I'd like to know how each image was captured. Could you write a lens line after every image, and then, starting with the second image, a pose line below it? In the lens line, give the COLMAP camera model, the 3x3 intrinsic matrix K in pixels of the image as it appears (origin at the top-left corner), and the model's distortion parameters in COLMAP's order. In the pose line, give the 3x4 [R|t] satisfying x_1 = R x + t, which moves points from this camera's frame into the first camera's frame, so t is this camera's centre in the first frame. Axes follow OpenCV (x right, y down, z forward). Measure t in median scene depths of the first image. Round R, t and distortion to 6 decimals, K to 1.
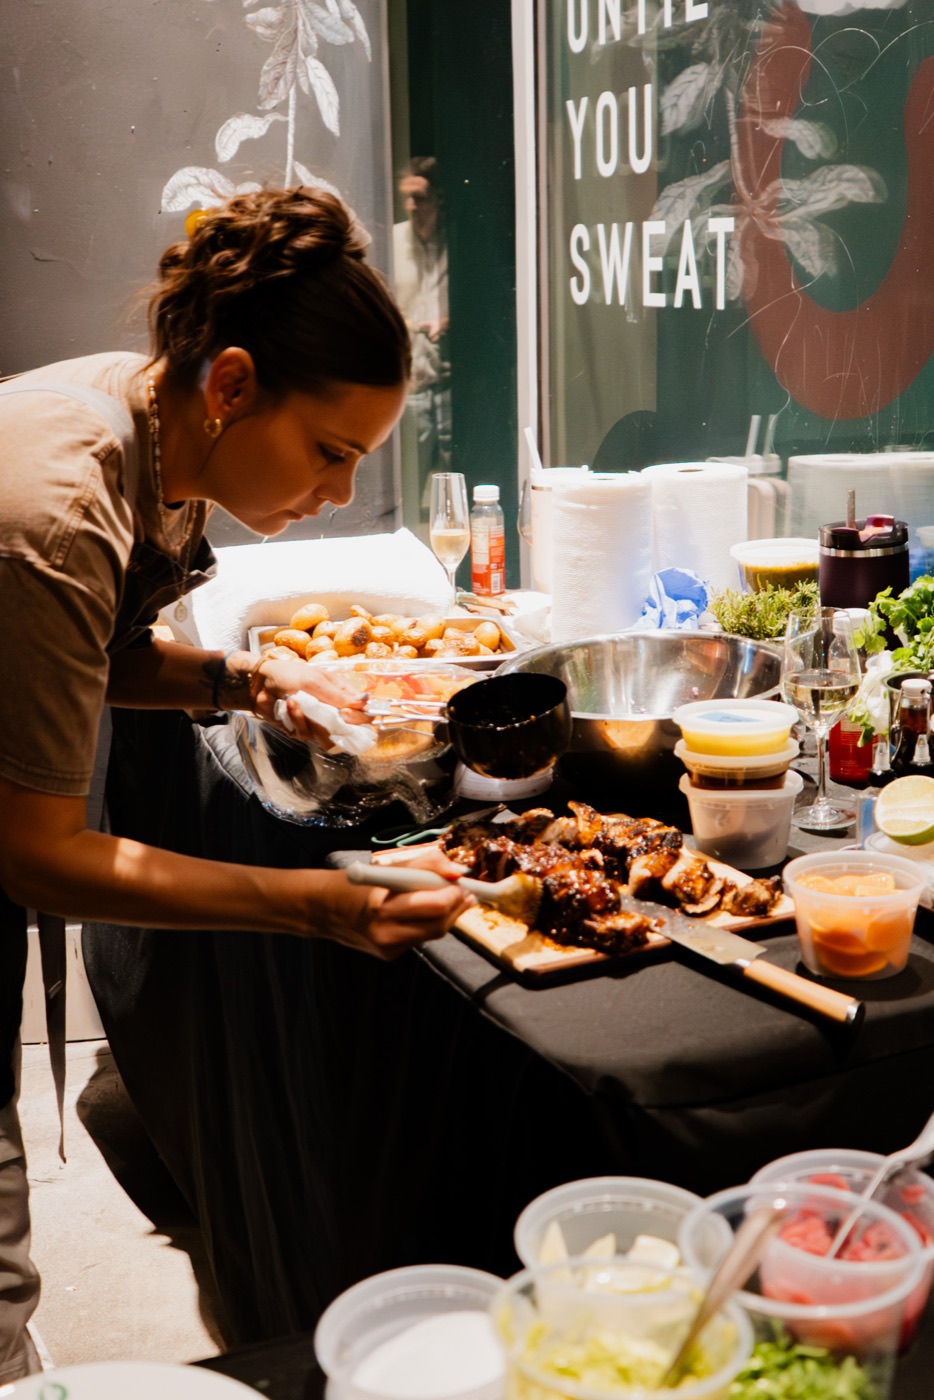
lens RADIAL K [[1863.4, 0, 551.5], [0, 1863.4, 702.3], [0, 0, 1]] dist [-0.014205, 0.029543]
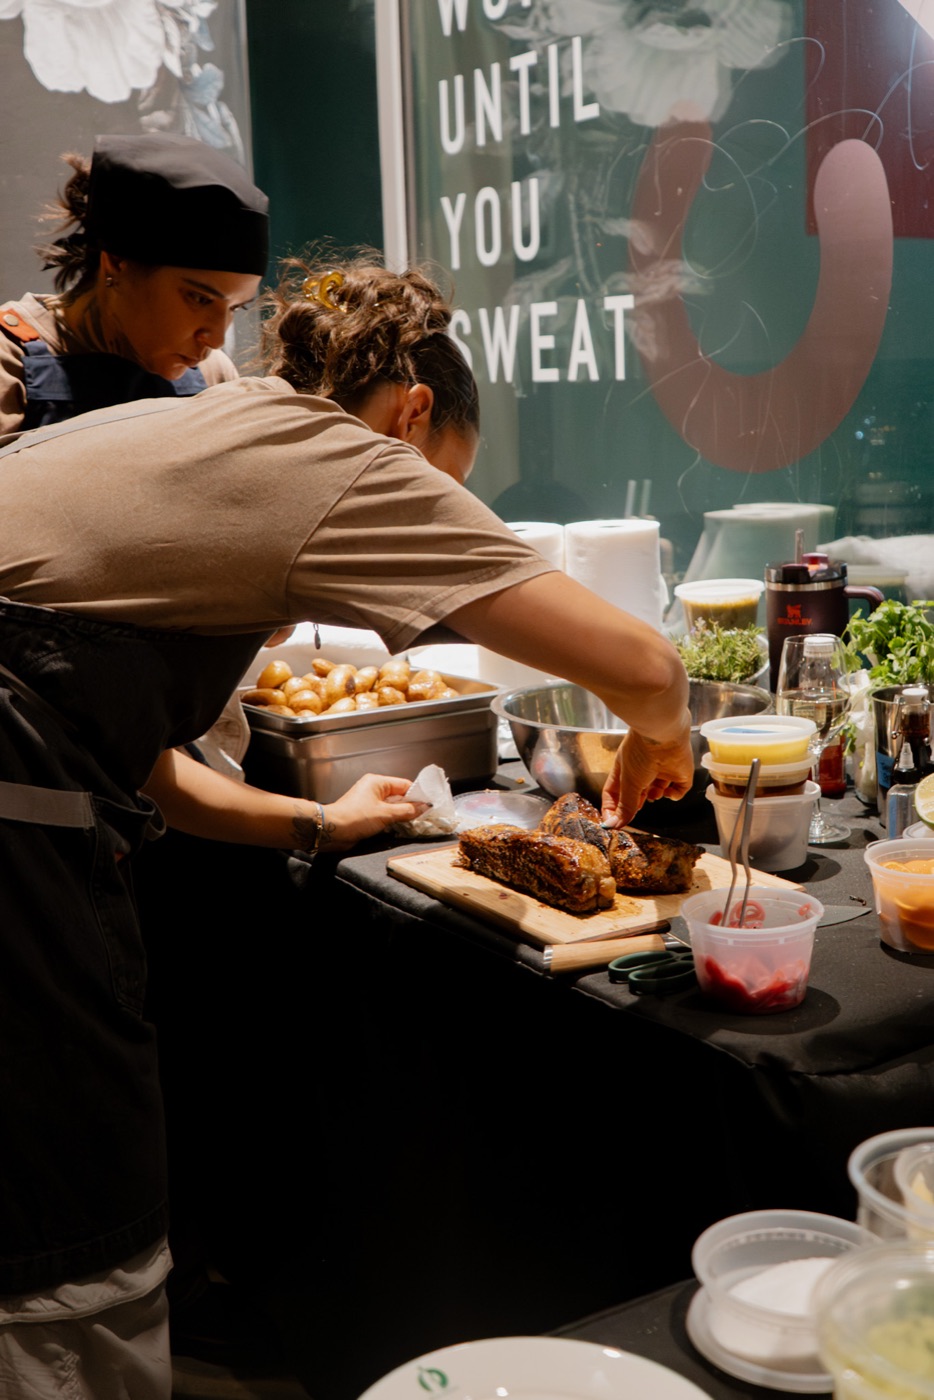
lens RADIAL K [[1721.9, 0, 467.0], [0, 1721.9, 700.0], [0, 0, 1]] dist [-0.001916, -0.004822]
pose [[0.990785, -0.035315, 0.130760, -0.124393], [0.042250, 0.997823, -0.050643, 0.021697], [-0.128687, 0.055701, 0.990120, 0.019910]]
